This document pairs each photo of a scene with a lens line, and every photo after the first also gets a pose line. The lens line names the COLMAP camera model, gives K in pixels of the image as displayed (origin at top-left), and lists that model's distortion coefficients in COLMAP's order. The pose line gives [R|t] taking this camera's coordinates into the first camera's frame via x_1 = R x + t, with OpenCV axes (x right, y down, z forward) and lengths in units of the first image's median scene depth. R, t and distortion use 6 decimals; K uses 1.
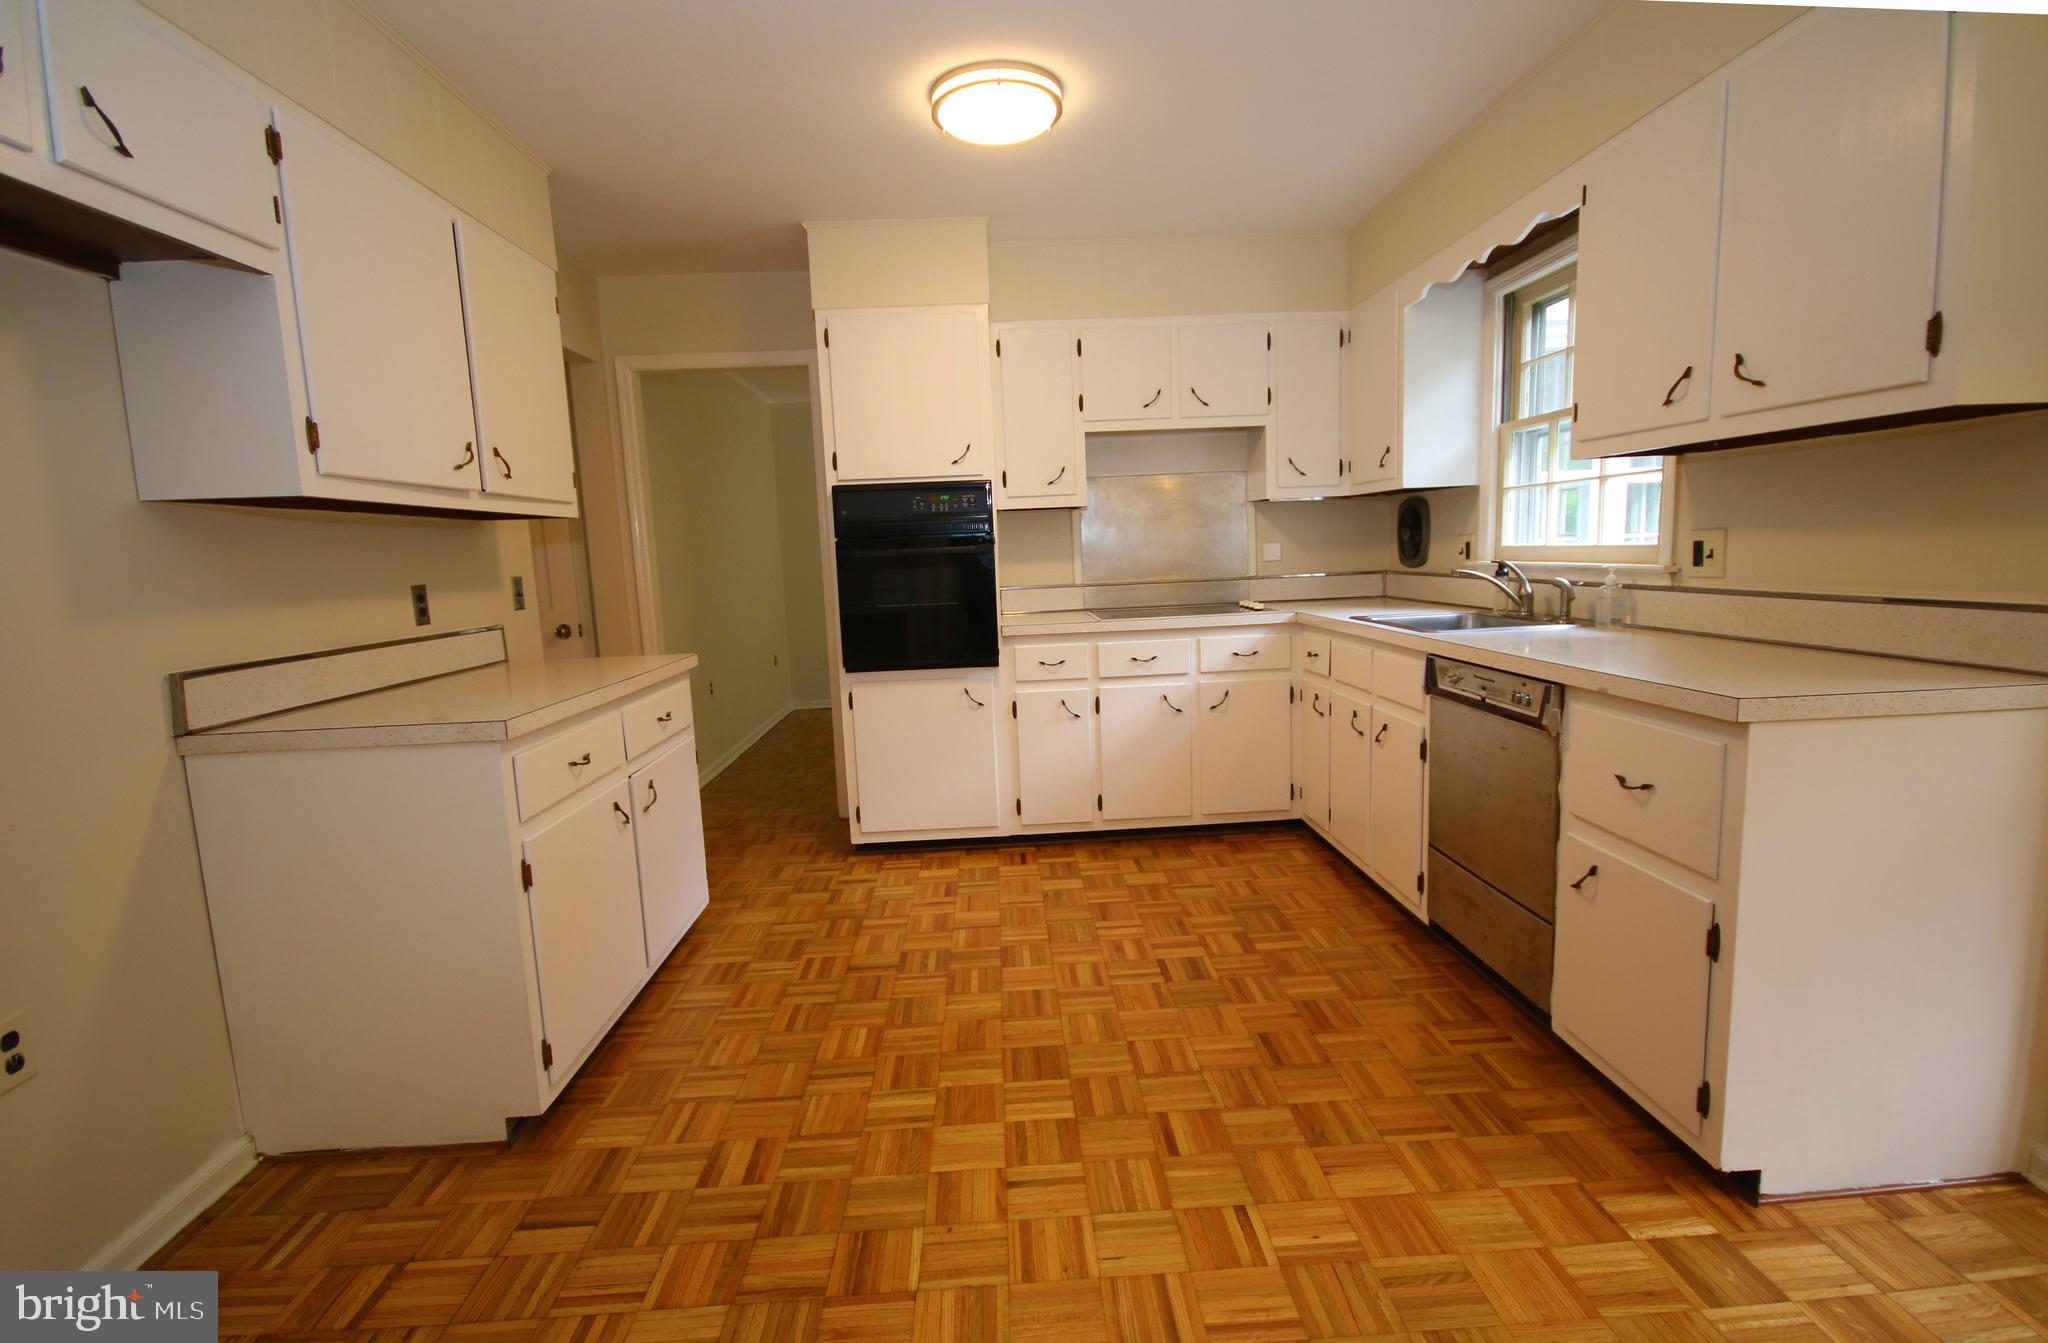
lens RADIAL K [[980.9, 0, 1024.0], [0, 980.9, 671.5], [0, 0, 1]] dist [-0.000052, -0.000006]
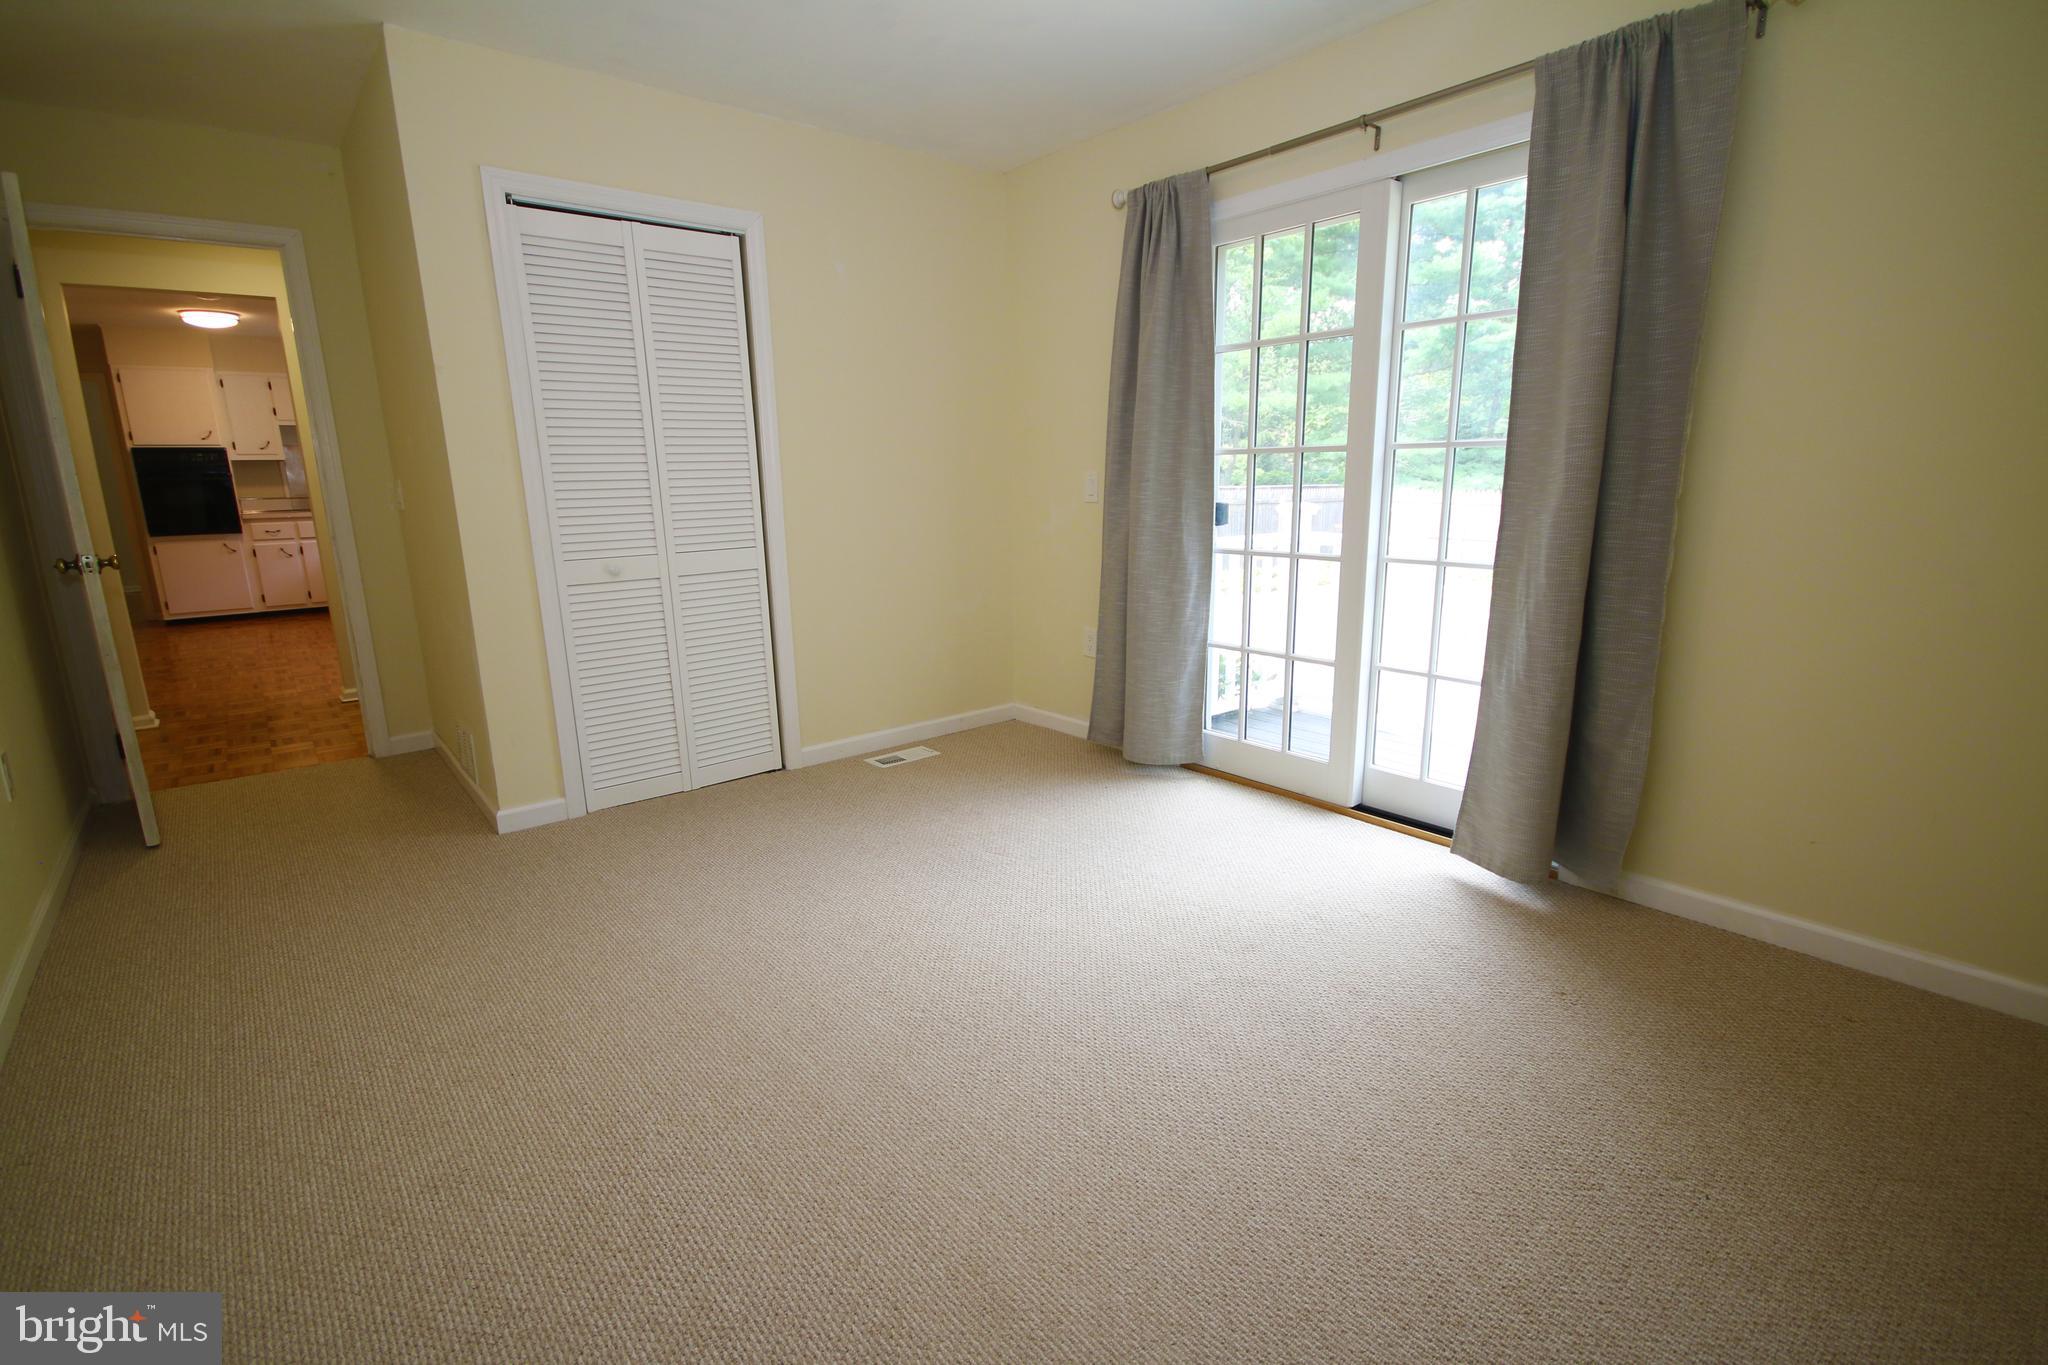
lens RADIAL K [[955.8, 0, 1024.0], [0, 955.8, 682.5], [0, 0, 1]] dist [-0.001699, -0.000624]
pose [[0.797453, -0.107831, 0.593668, 0.064144], [0.070317, 0.993806, 0.086056, 0.262342], [-0.599270, -0.026880, 0.800096, -1.740786]]
